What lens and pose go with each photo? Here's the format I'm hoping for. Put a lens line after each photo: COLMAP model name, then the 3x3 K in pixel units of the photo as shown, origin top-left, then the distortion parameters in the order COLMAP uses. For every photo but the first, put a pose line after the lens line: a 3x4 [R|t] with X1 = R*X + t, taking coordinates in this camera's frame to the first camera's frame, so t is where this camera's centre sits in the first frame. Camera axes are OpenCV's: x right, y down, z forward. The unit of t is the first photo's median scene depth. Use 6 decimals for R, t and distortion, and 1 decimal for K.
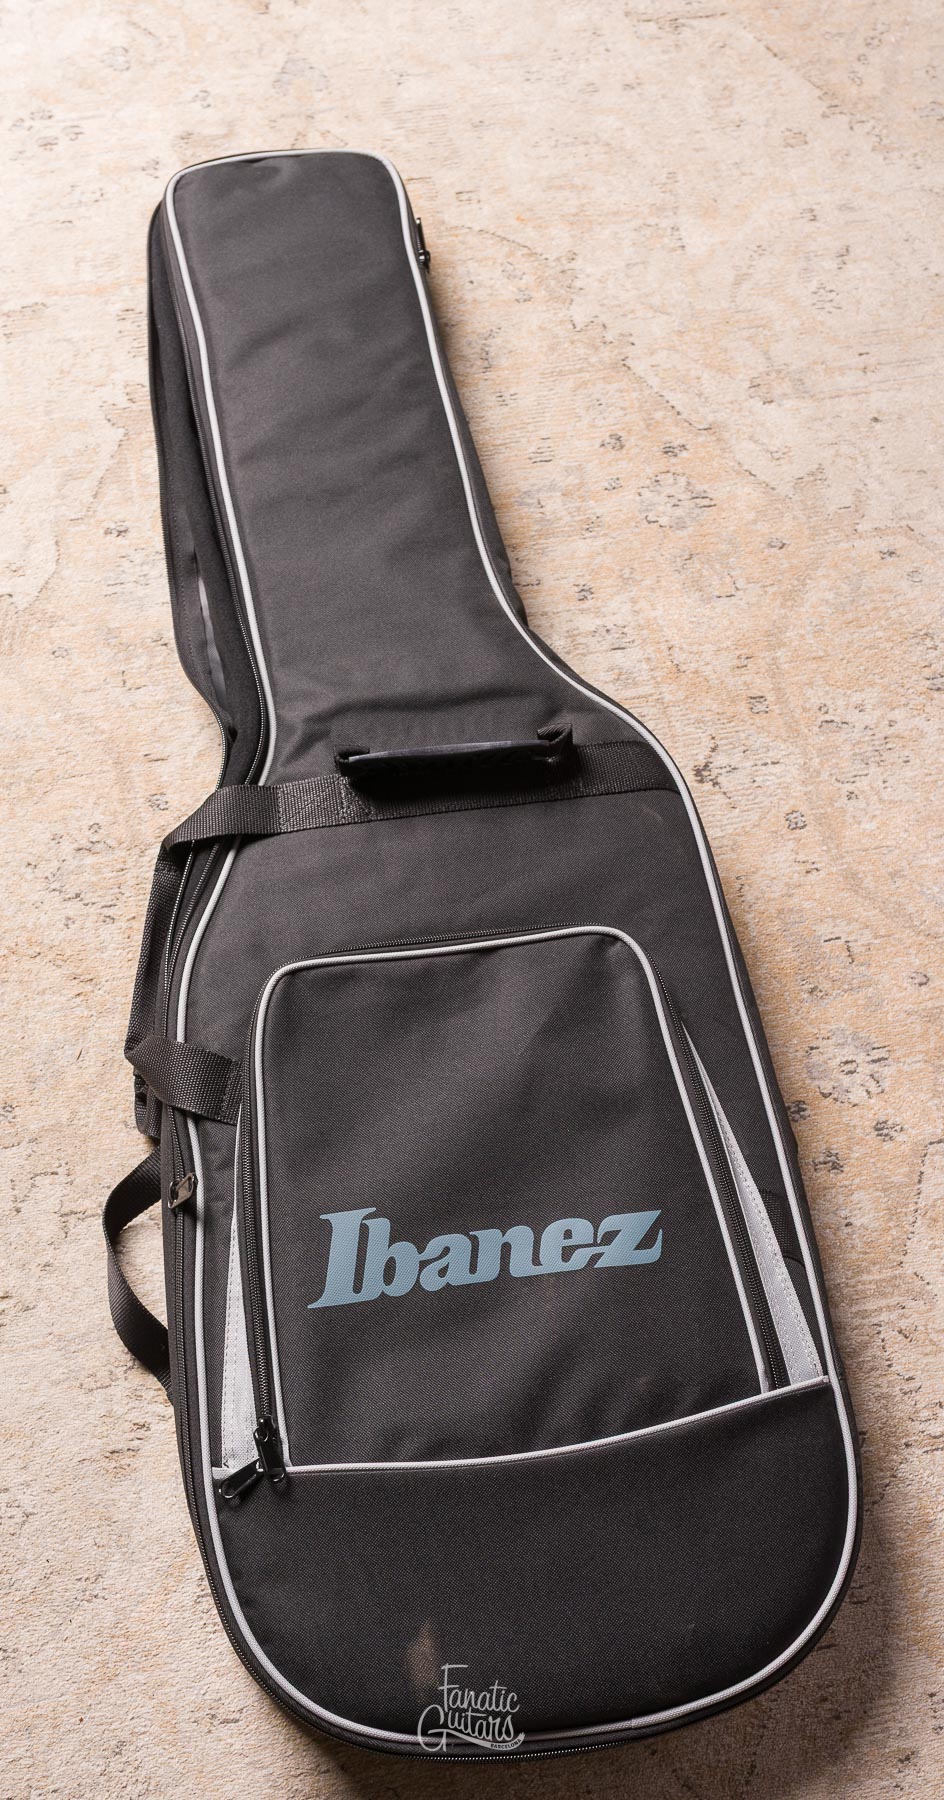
lens RADIAL K [[2131.2, 0, 427.3], [0, 2131.2, 899.6], [0, 0, 1]] dist [-0.004900, -0.011078]
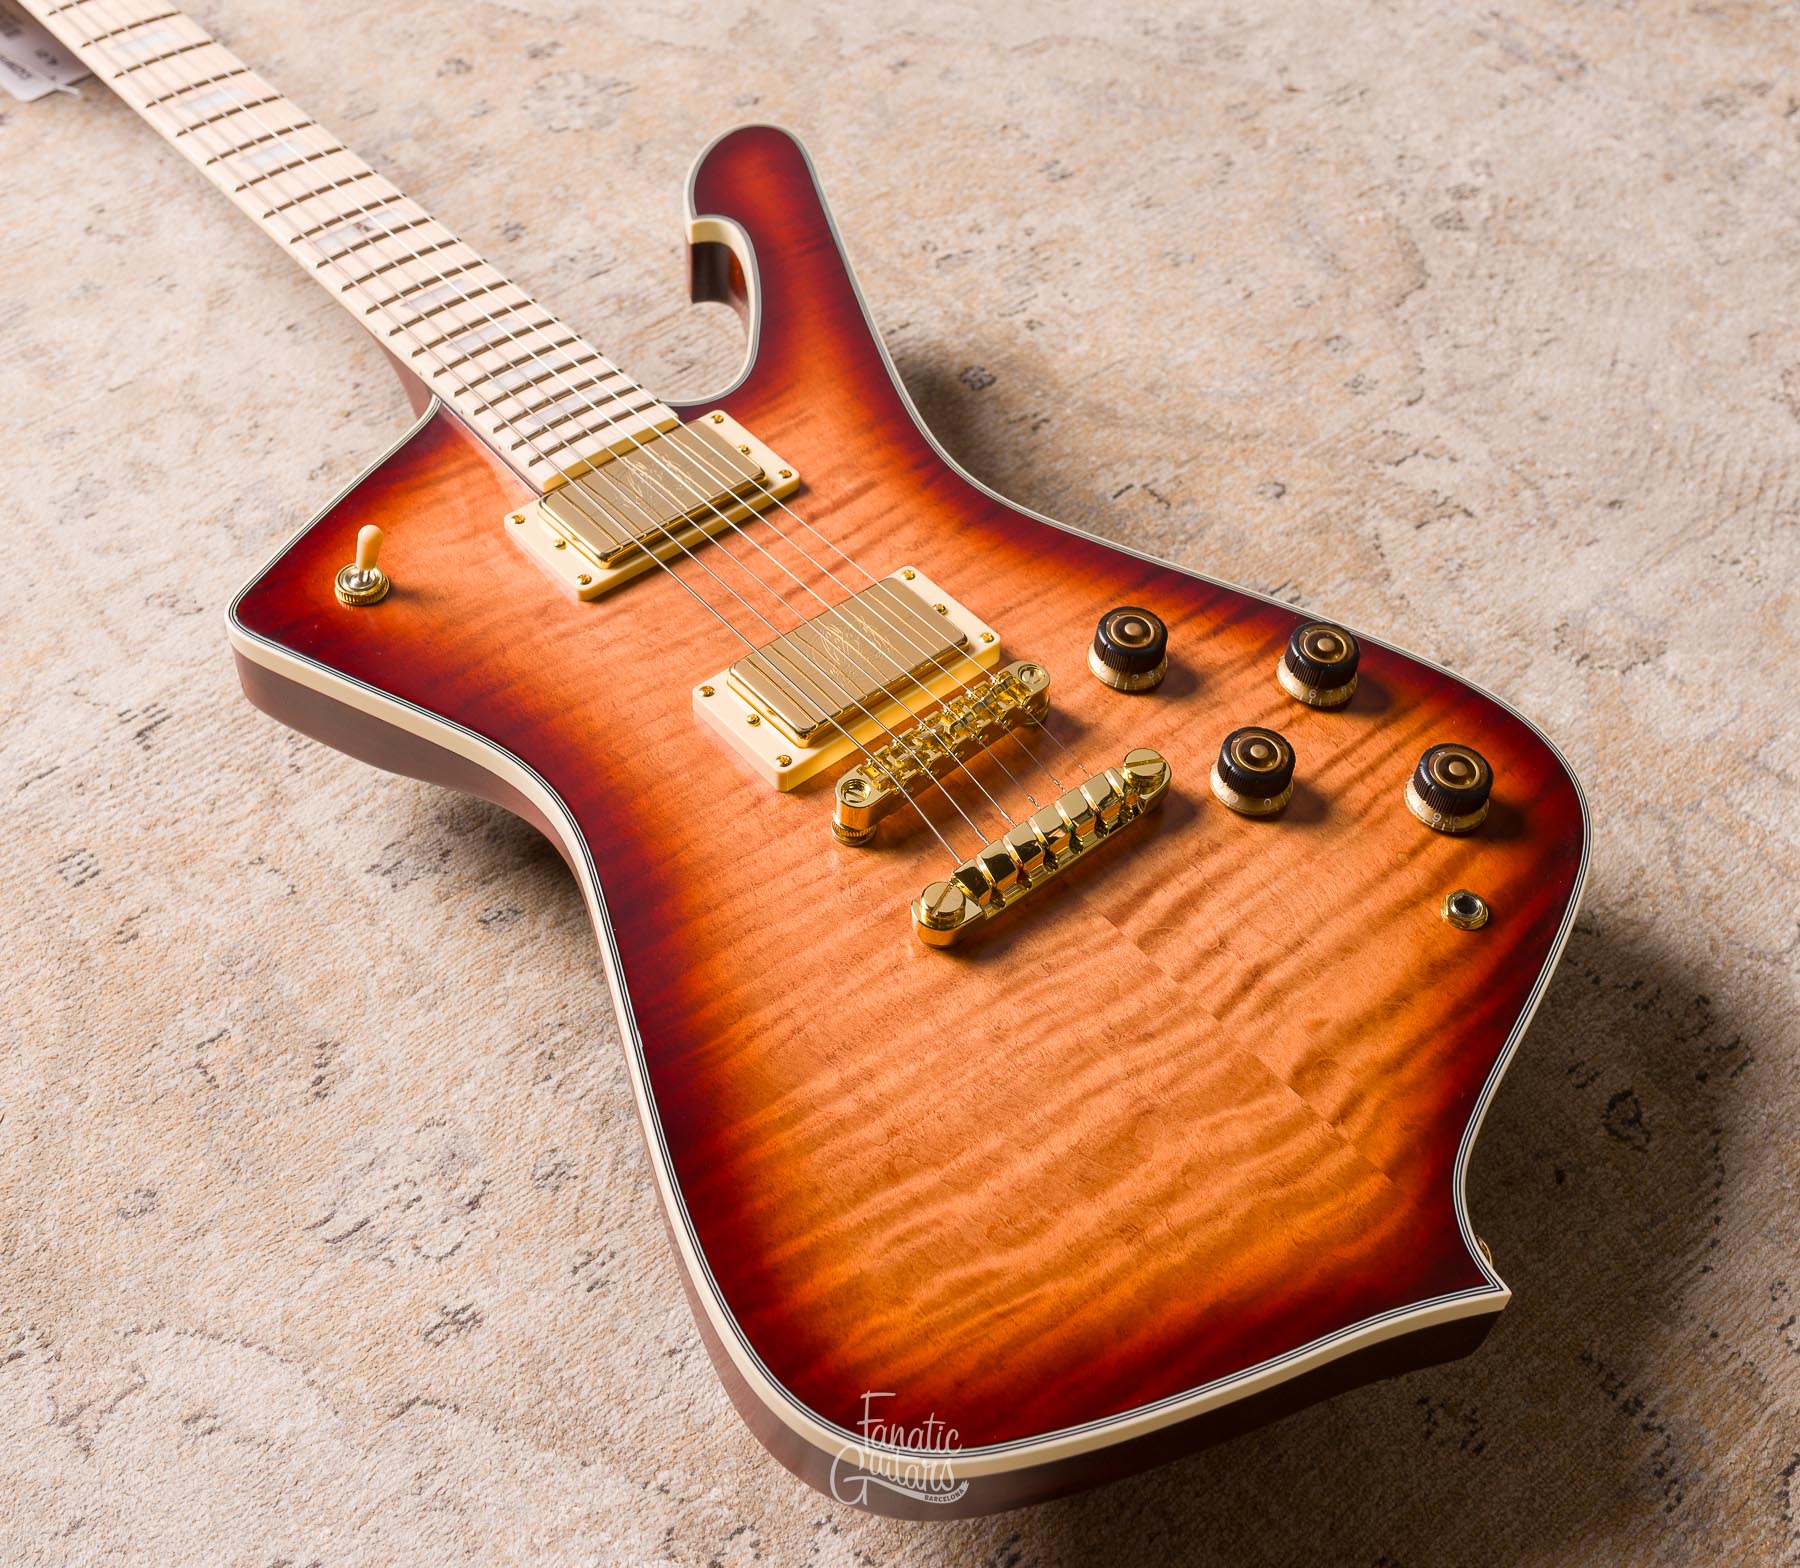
lens RADIAL K [[2281.1, 0, 907.3], [0, 2281.1, 778.2], [0, 0, 1]] dist [0.001297, -0.014636]
pose [[0.873139, -0.379967, 0.305374, -0.088761], [0.438849, 0.885427, -0.153068, 0.148577], [-0.212226, 0.267663, 0.939849, 0.365082]]
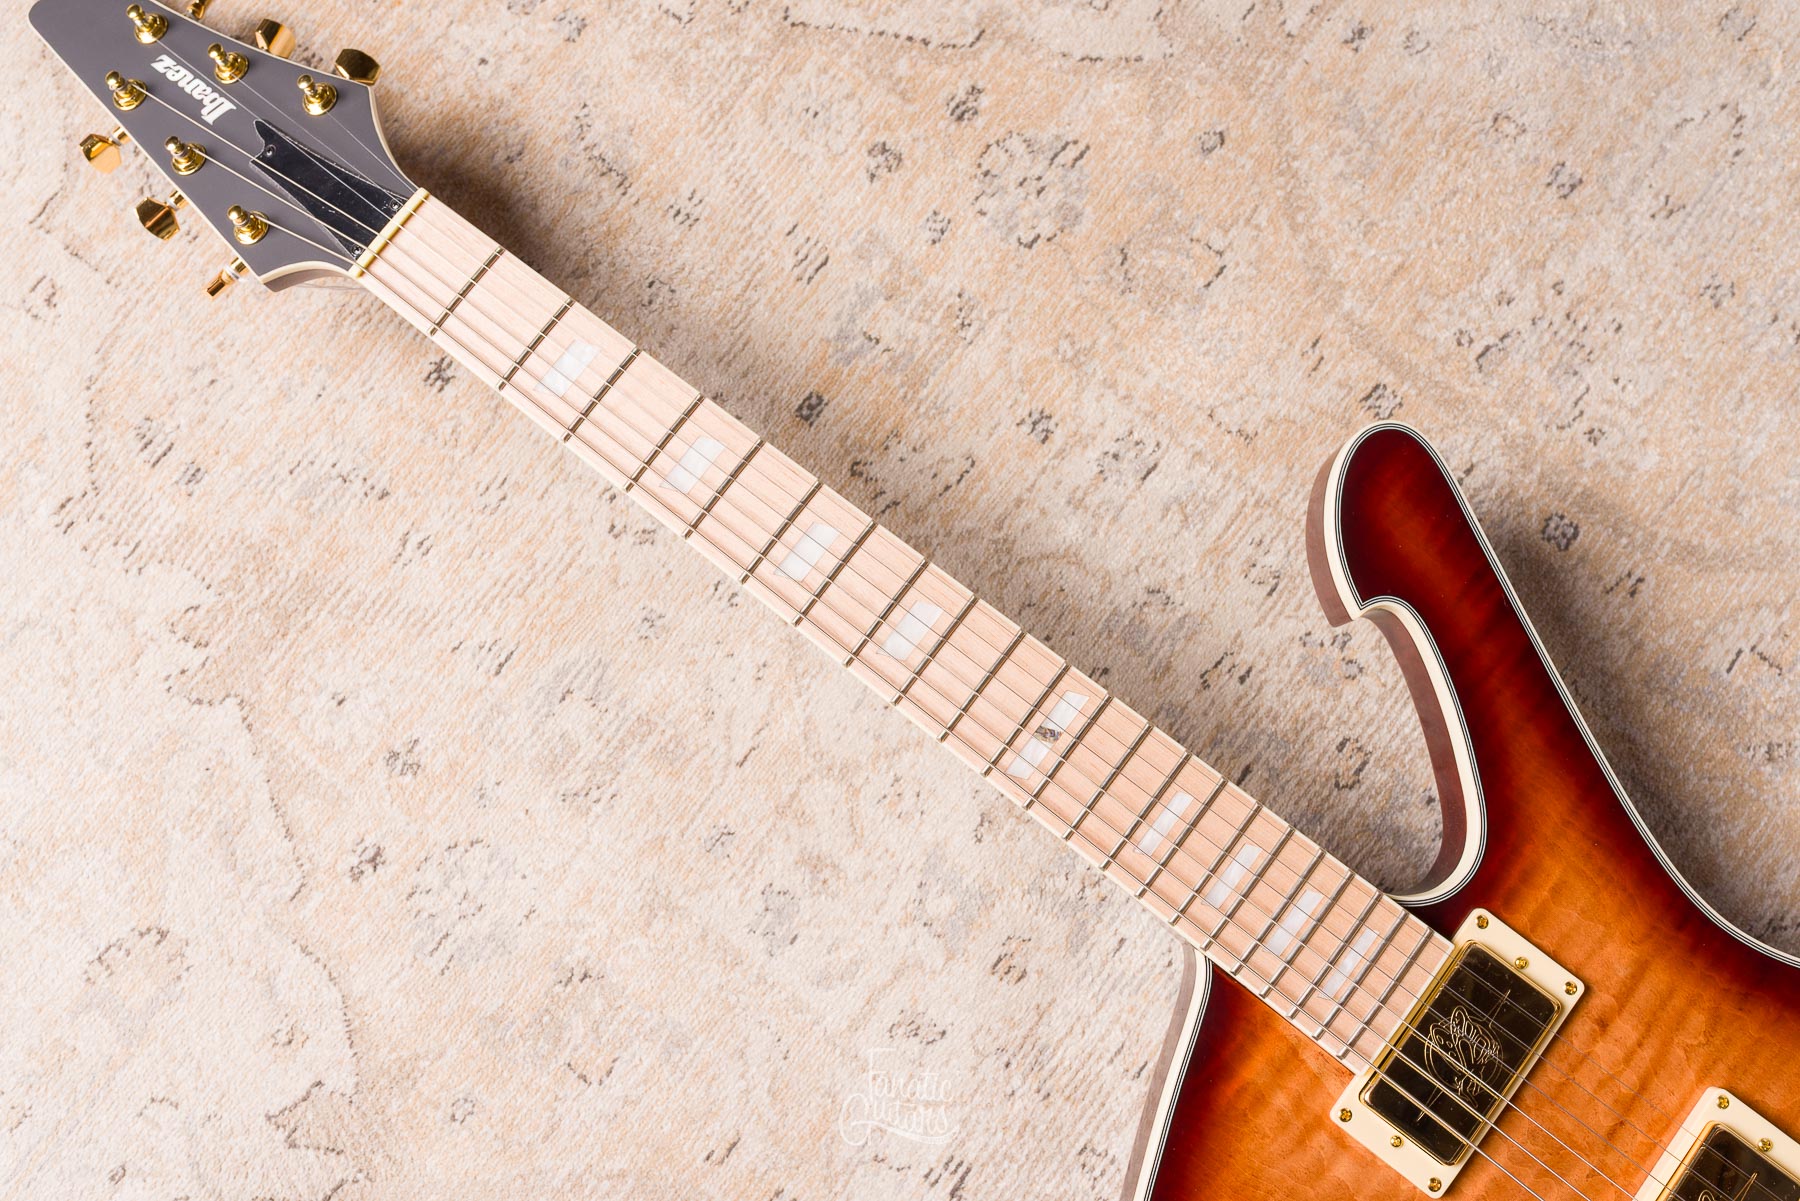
lens RADIAL K [[1740.0, 0, 920.4], [0, 1740.0, 607.0], [0, 0, 1]] dist [-0.002153, 0.001015]
pose [[0.757249, -0.651830, 0.041129, -0.005360], [0.600780, 0.719877, 0.347621, -0.285826], [-0.256197, -0.238526, 0.936733, 0.512953]]
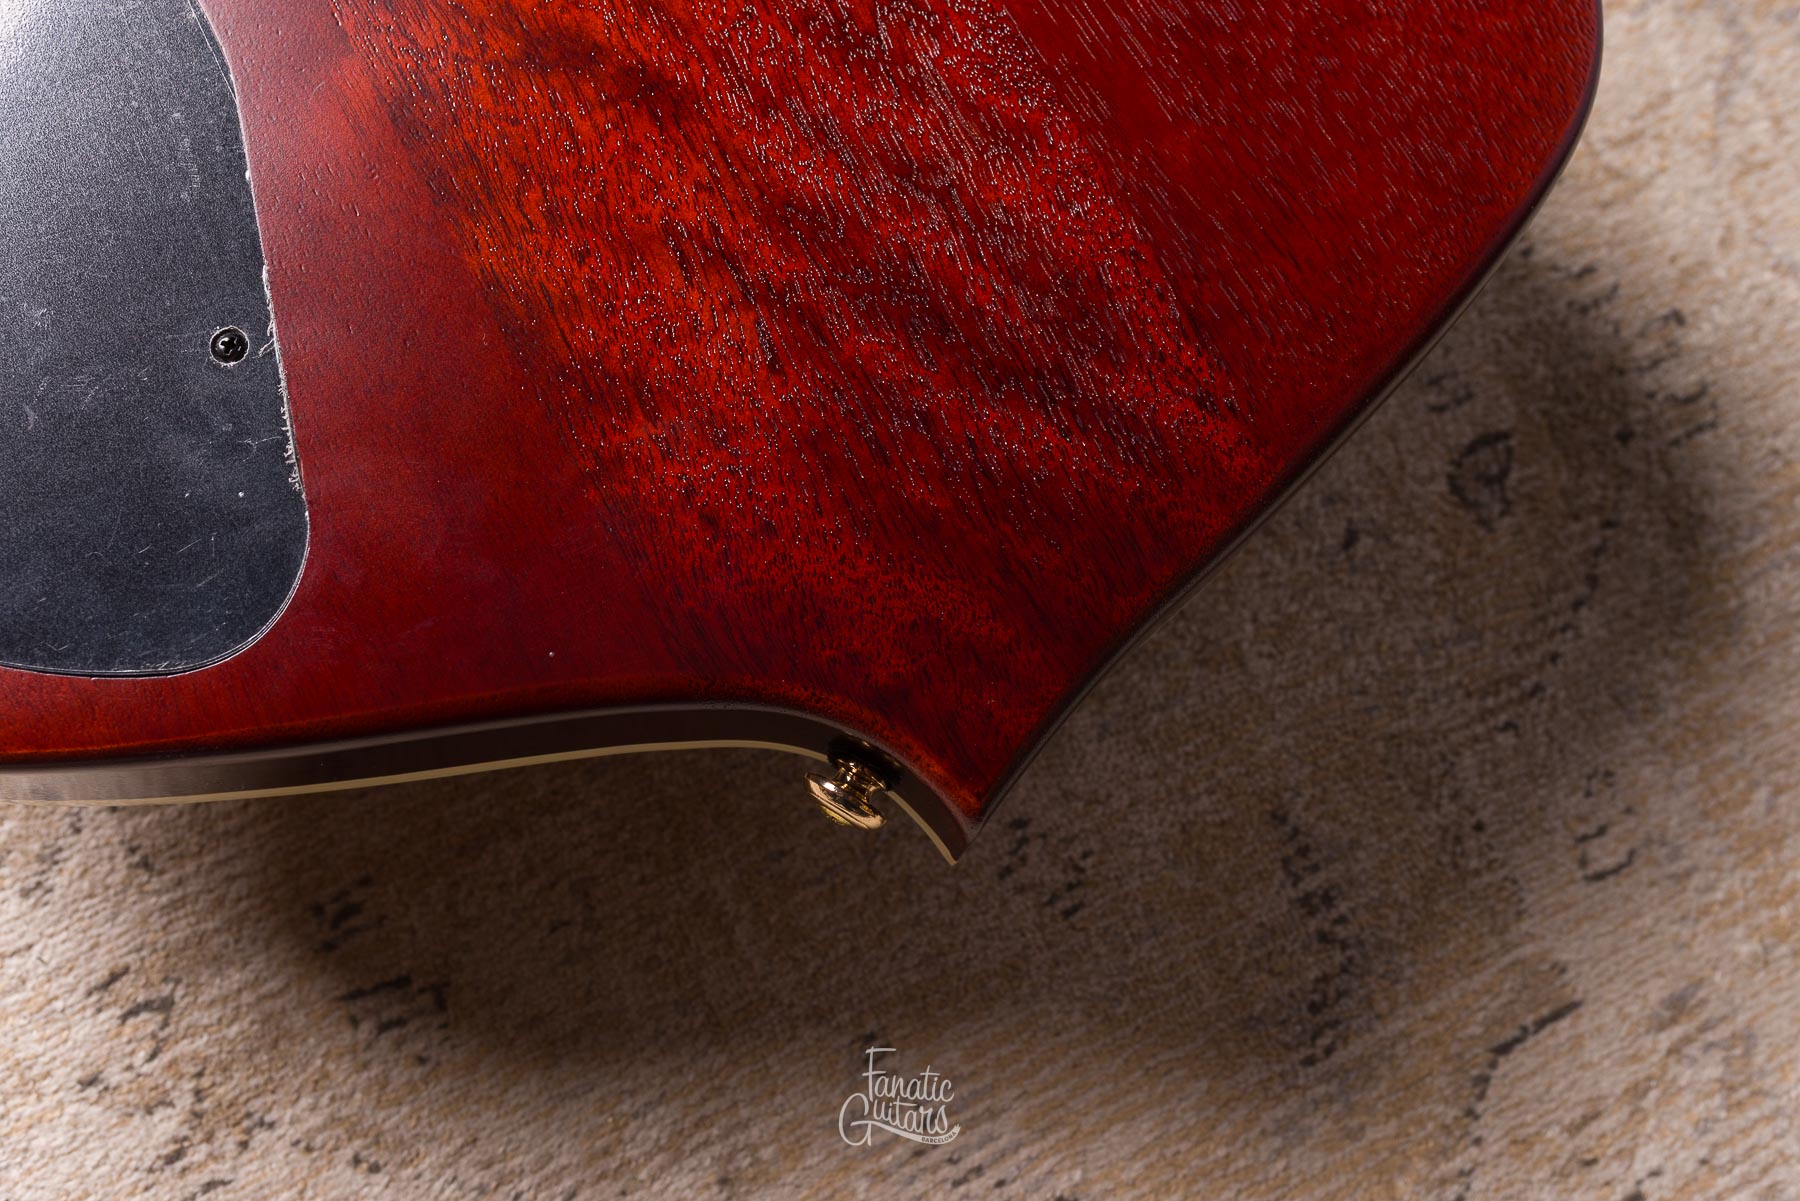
lens RADIAL K [[1789.5, 0, 919.0], [0, 1789.5, 602.5], [0, 0, 1]] dist [-0.007824, 0.015409]
pose [[0.965127, -0.249214, 0.080142, 0.059026], [0.227239, 0.949543, 0.216172, 0.149593], [-0.129971, -0.190422, 0.973061, 0.562311]]
